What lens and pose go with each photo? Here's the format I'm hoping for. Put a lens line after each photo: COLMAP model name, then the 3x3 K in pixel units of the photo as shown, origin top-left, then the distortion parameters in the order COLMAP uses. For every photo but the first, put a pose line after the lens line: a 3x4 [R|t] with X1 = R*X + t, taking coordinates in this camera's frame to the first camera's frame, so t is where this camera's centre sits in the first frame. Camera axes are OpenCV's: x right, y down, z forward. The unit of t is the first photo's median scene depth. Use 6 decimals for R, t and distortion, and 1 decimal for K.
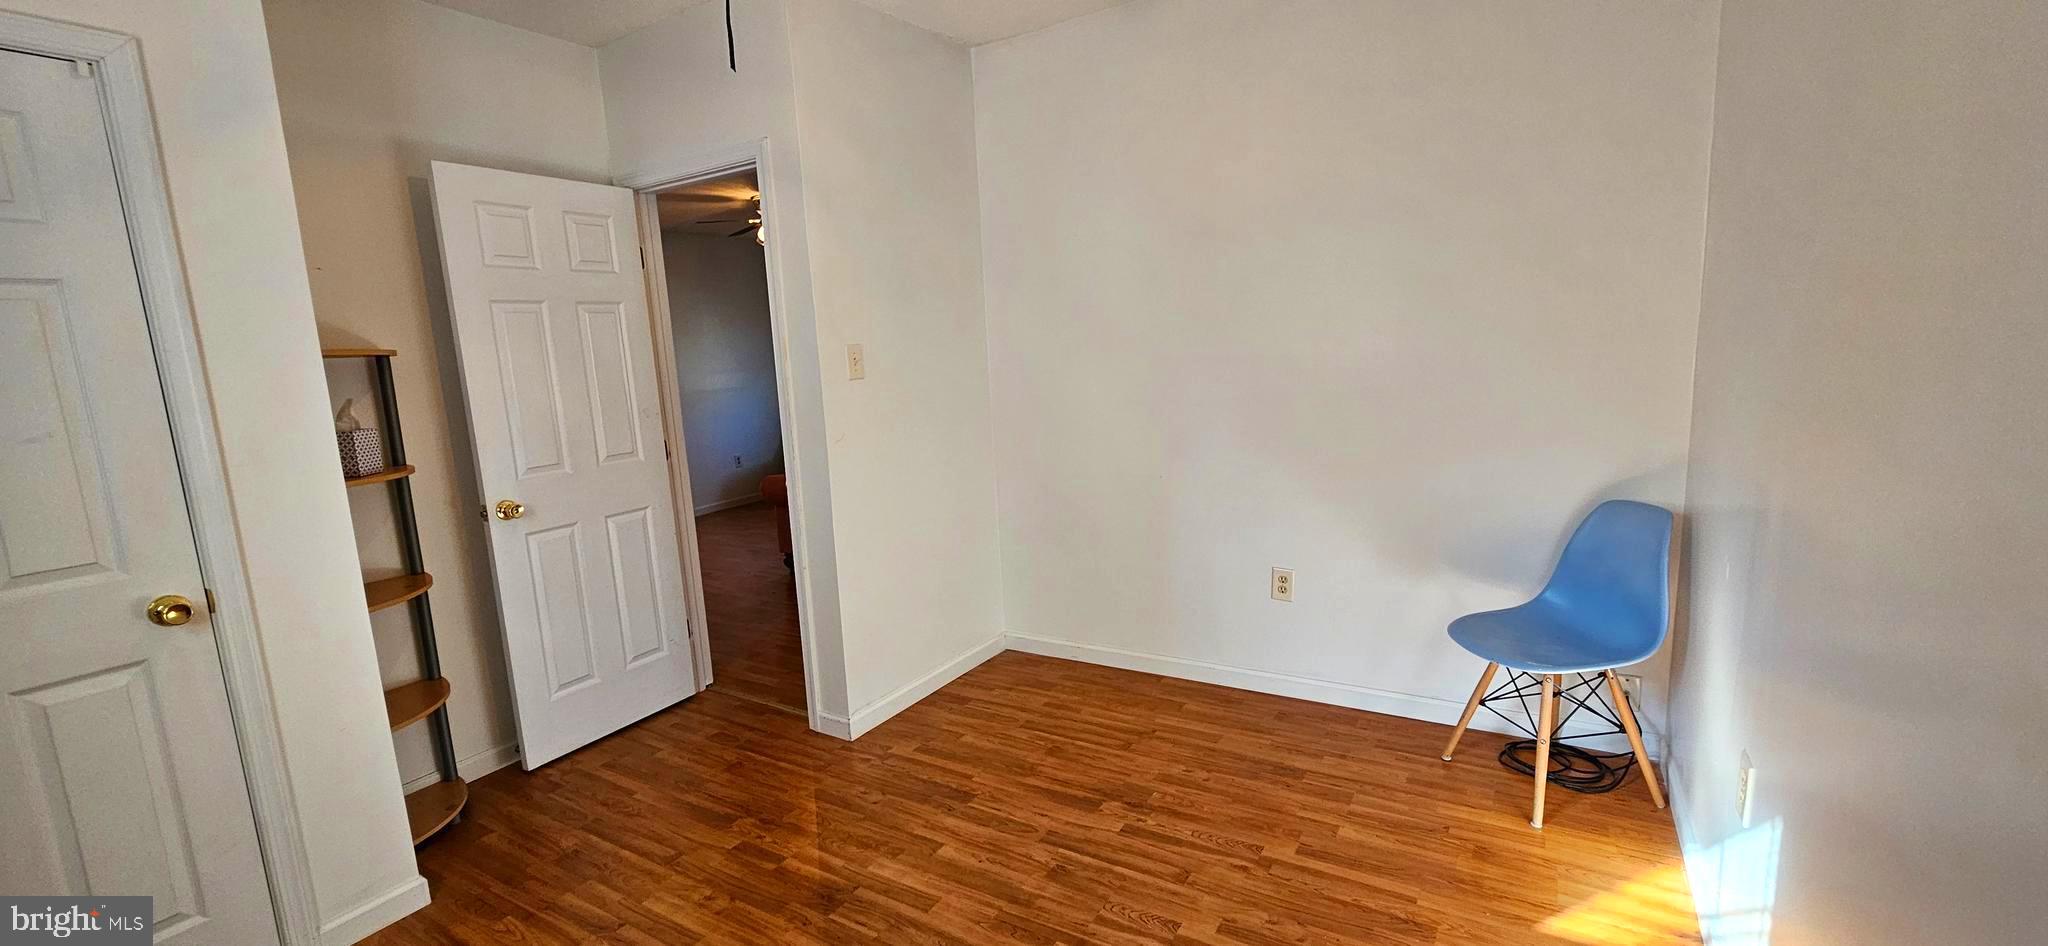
lens RADIAL K [[853.5, 0, 1013.9], [0, 853.5, 485.0], [0, 0, 1]] dist [-0.000670, 0.000770]
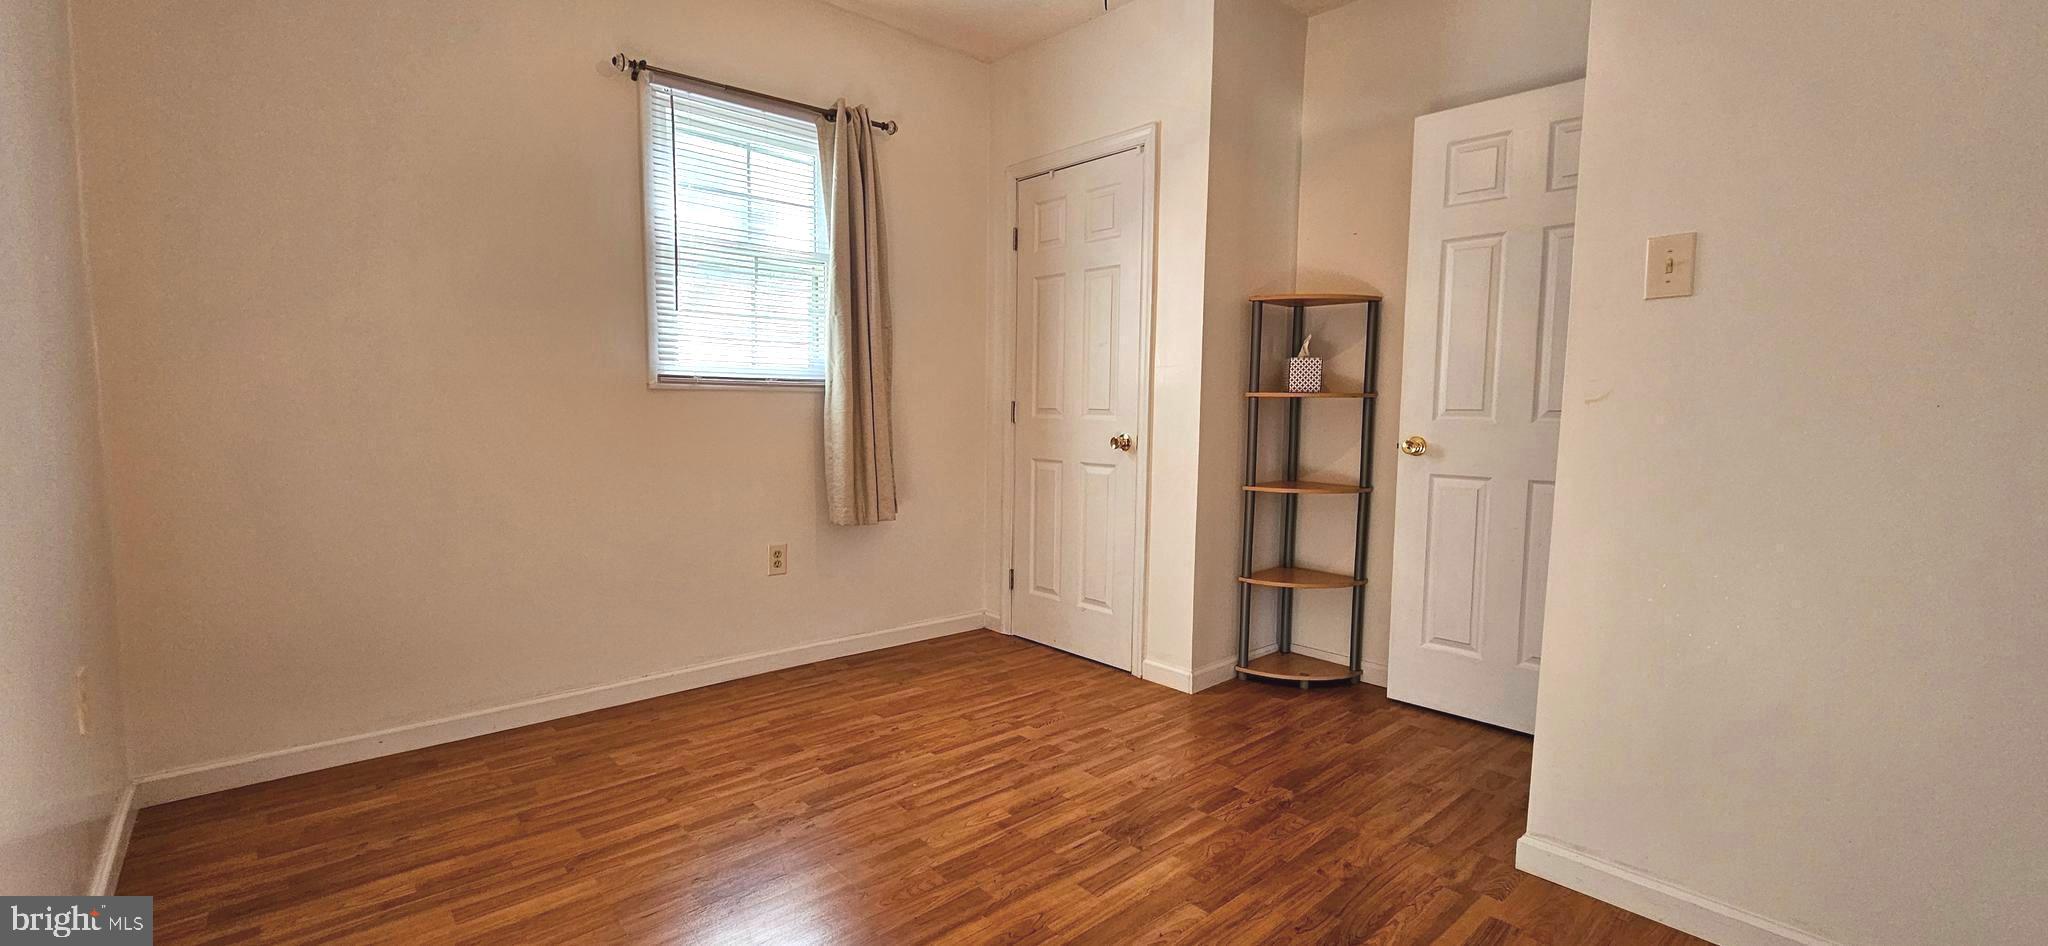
lens RADIAL K [[853.5, 0, 1015.6], [0, 853.5, 478.7], [0, 0, 1]] dist [-0.000670, 0.000770]
pose [[-0.299185, 0.134456, -0.944675, 0.640723], [-0.145932, 0.971928, 0.184553, -0.062931], [0.942970, 0.193073, -0.271165, 0.996426]]
